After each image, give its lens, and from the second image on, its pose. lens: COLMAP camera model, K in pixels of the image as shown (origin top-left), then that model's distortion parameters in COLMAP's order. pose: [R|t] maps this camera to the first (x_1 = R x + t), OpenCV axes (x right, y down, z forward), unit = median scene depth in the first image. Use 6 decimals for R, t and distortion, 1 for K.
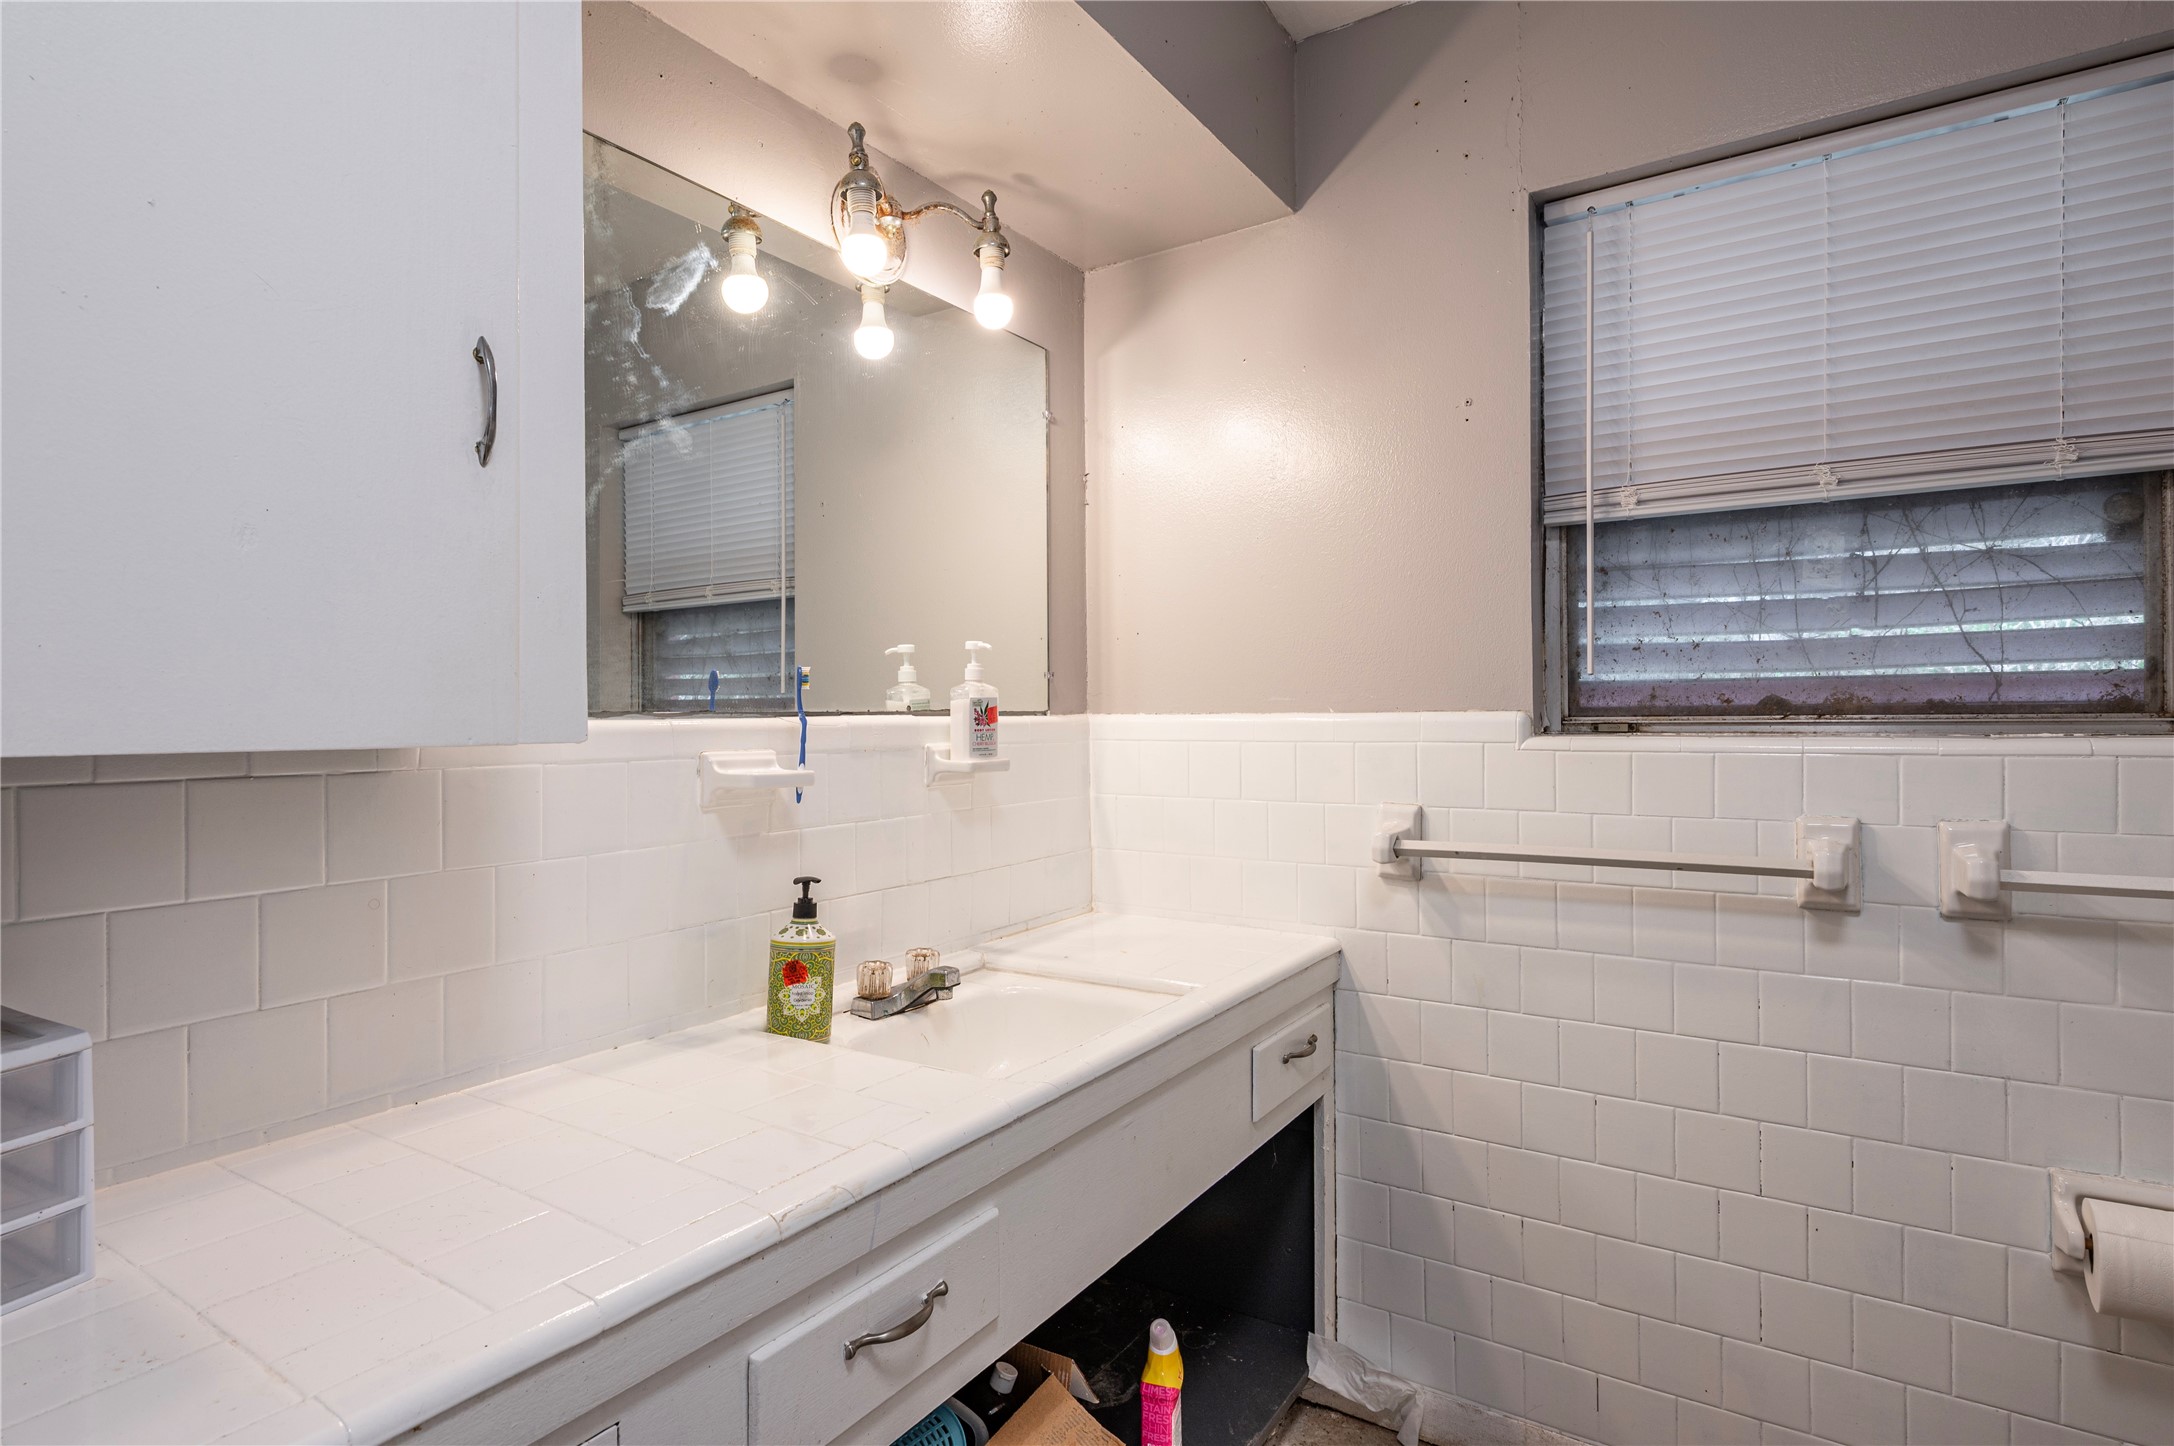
lens RADIAL K [[1095.4, 0, 1094.4], [0, 1095.4, 715.5], [0, 0, 1]] dist [0.003551, 0.000463]
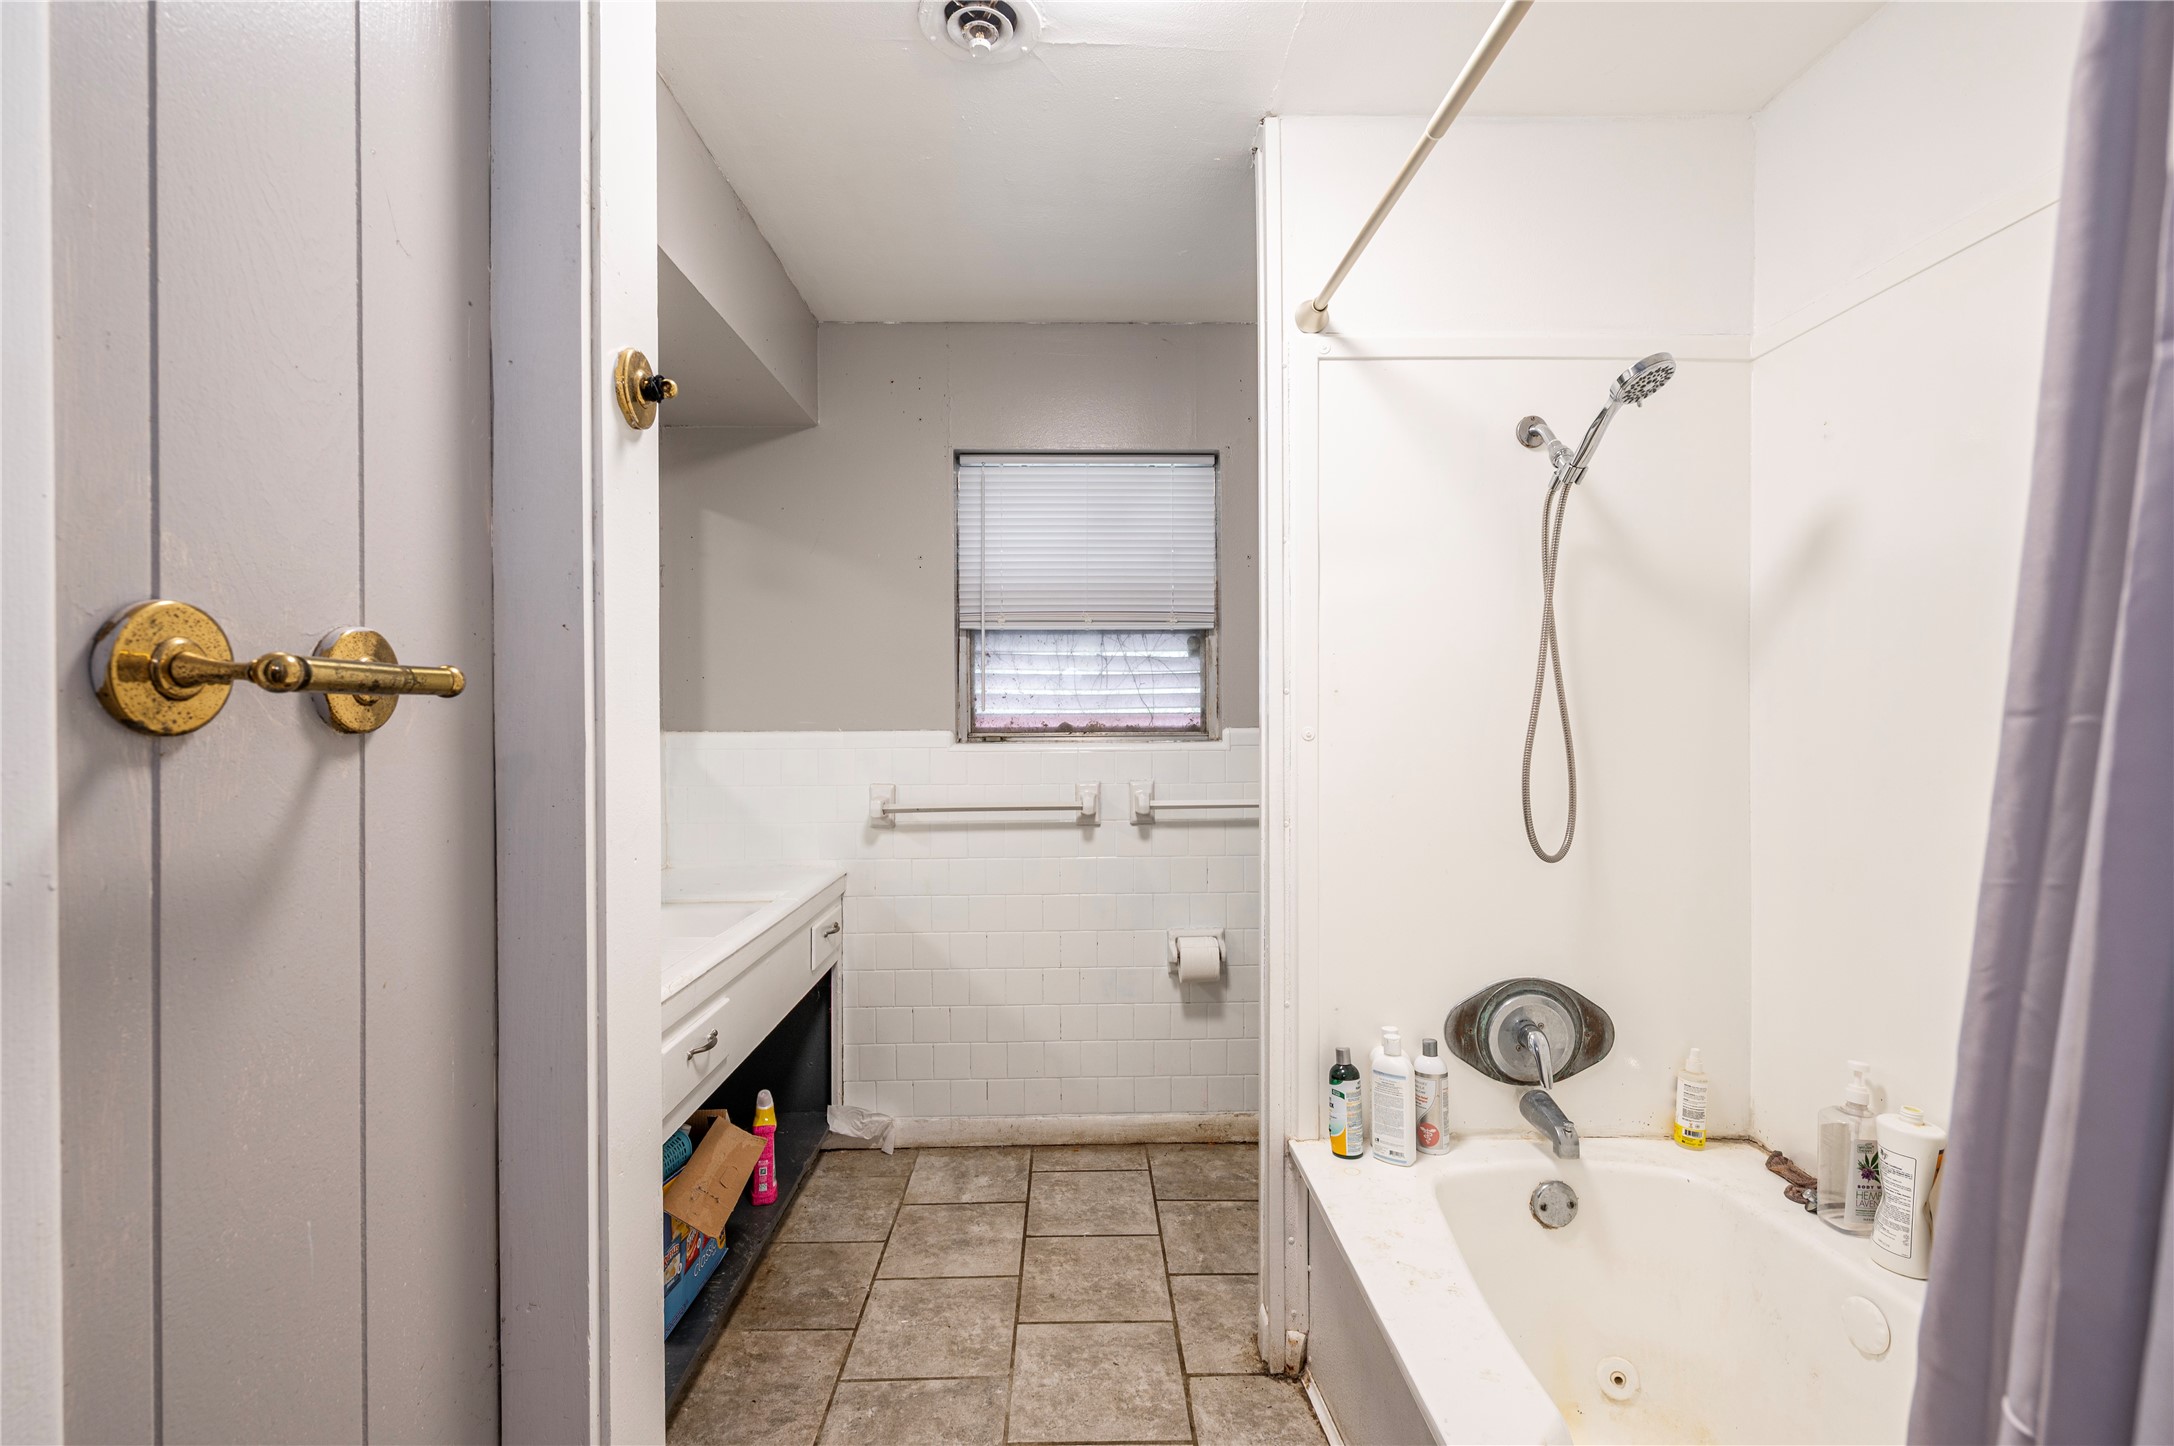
lens RADIAL K [[978.9, 0, 1088.9], [0, 978.9, 724.6], [0, 0, 1]] dist [0.001833, -0.000301]
pose [[0.830279, -0.004101, 0.557333, -0.342074], [0.000818, 0.999981, 0.006140, -0.024983], [-0.557348, -0.004642, 0.830266, -0.509469]]
